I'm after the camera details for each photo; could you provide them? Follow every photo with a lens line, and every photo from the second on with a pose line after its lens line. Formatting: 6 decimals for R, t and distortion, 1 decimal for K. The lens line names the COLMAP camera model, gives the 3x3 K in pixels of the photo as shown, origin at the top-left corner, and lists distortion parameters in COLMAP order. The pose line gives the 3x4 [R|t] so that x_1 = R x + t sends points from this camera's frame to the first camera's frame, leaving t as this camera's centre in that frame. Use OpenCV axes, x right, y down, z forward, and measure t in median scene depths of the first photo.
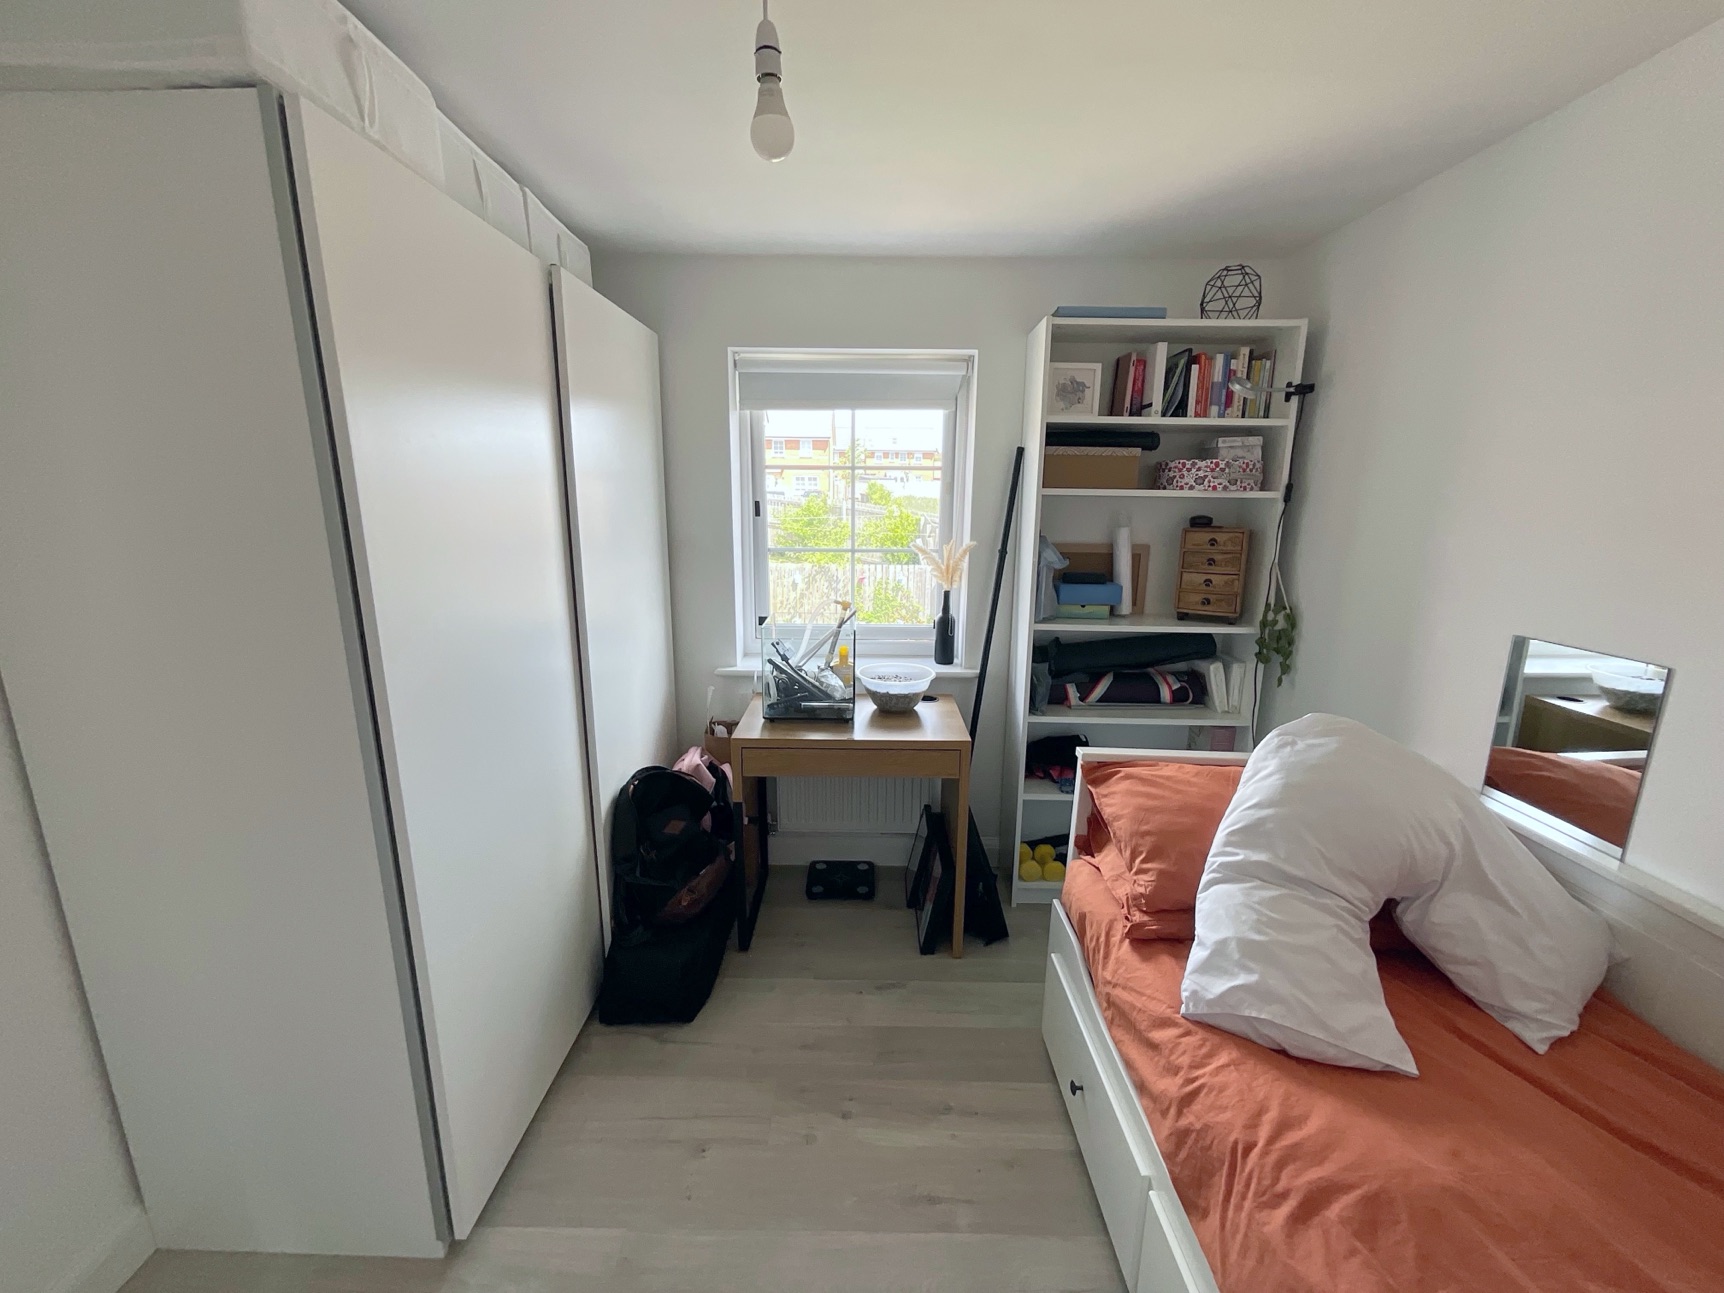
lens RADIAL K [[699.9, 0, 861.8], [0, 699.9, 644.4], [0, 0, 1]] dist [-0.002558, 0.000609]
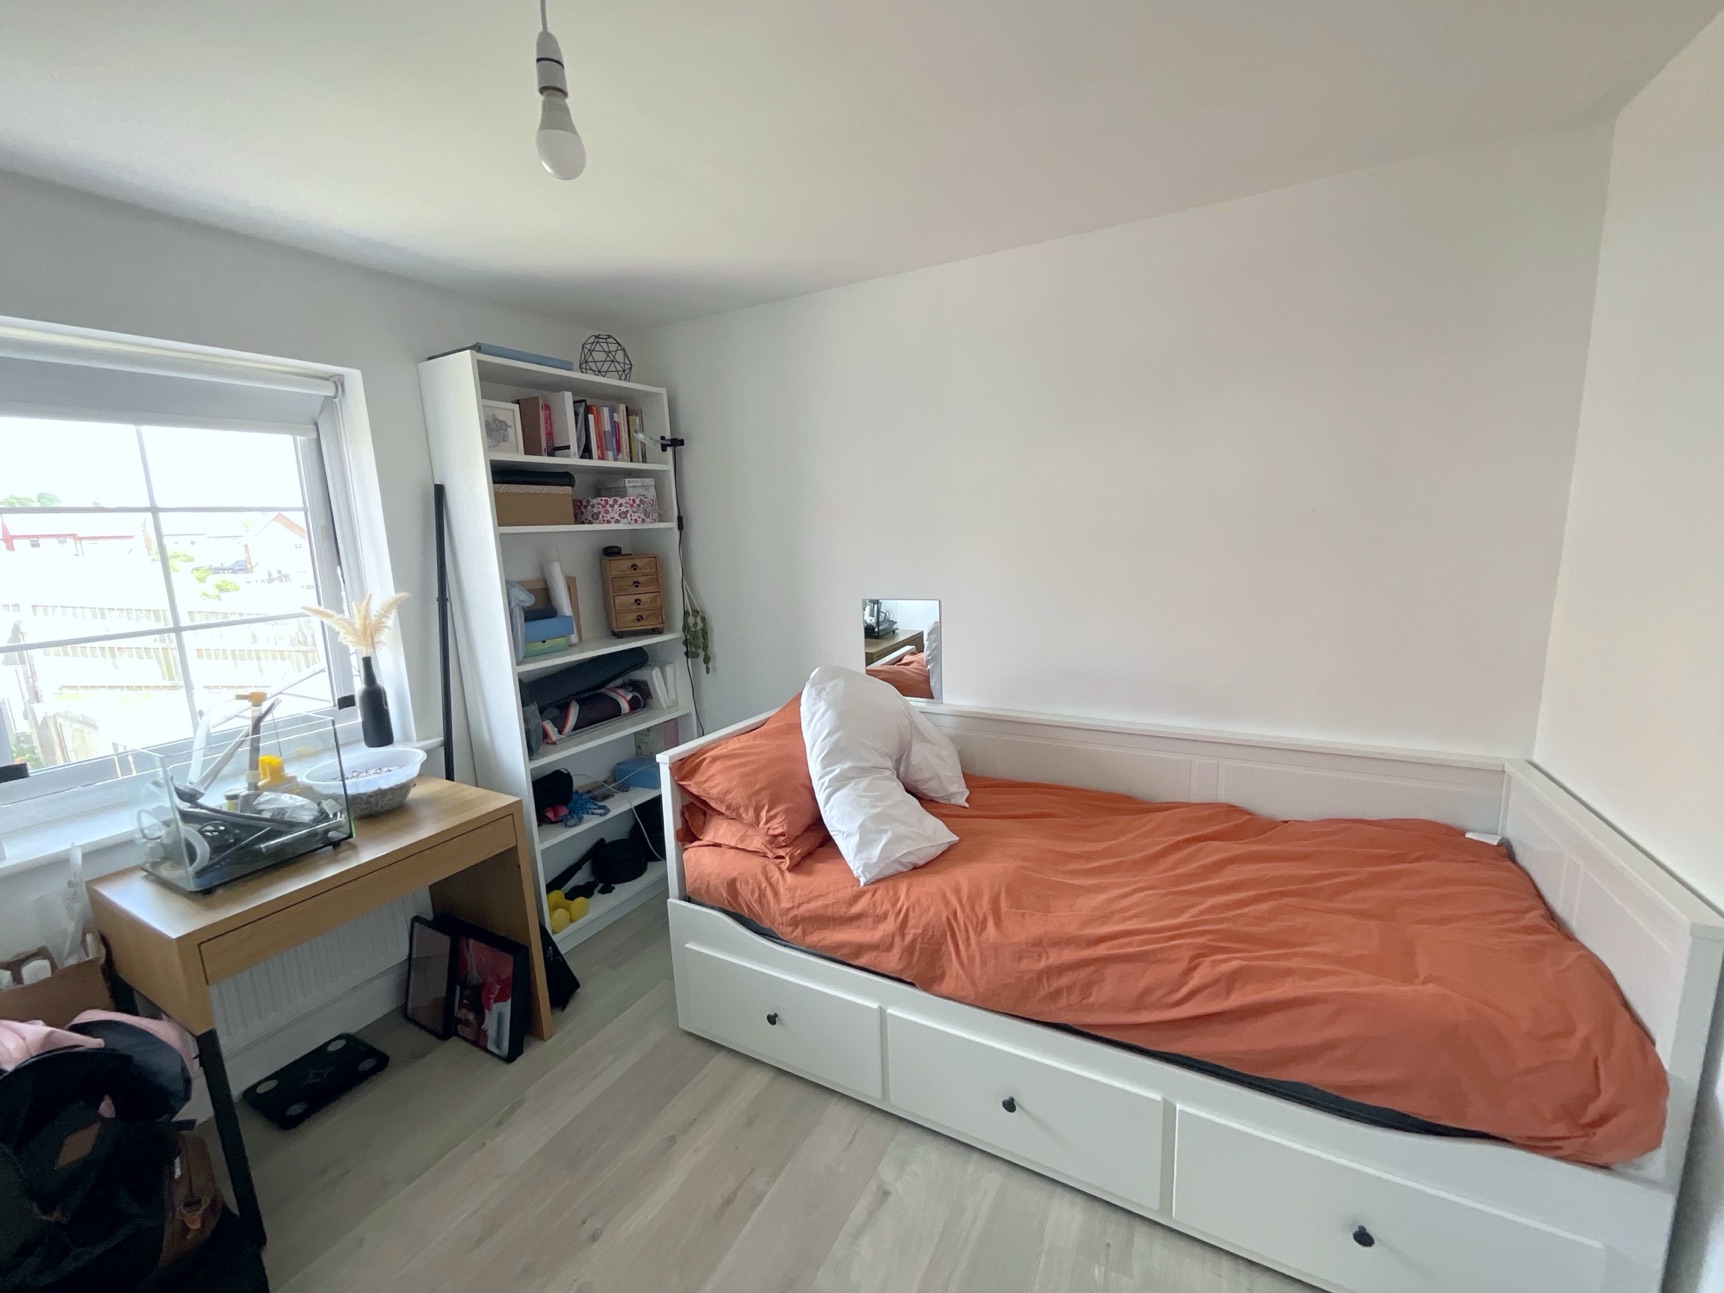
lens RADIAL K [[699.9, 0, 861.8], [0, 699.9, 644.4], [0, 0, 1]] dist [-0.002558, 0.000609]
pose [[0.471930, -0.181043, 0.862847, -0.363726], [0.228928, 0.970283, 0.078375, -0.026751], [-0.851395, 0.160542, 0.499352, 0.120774]]
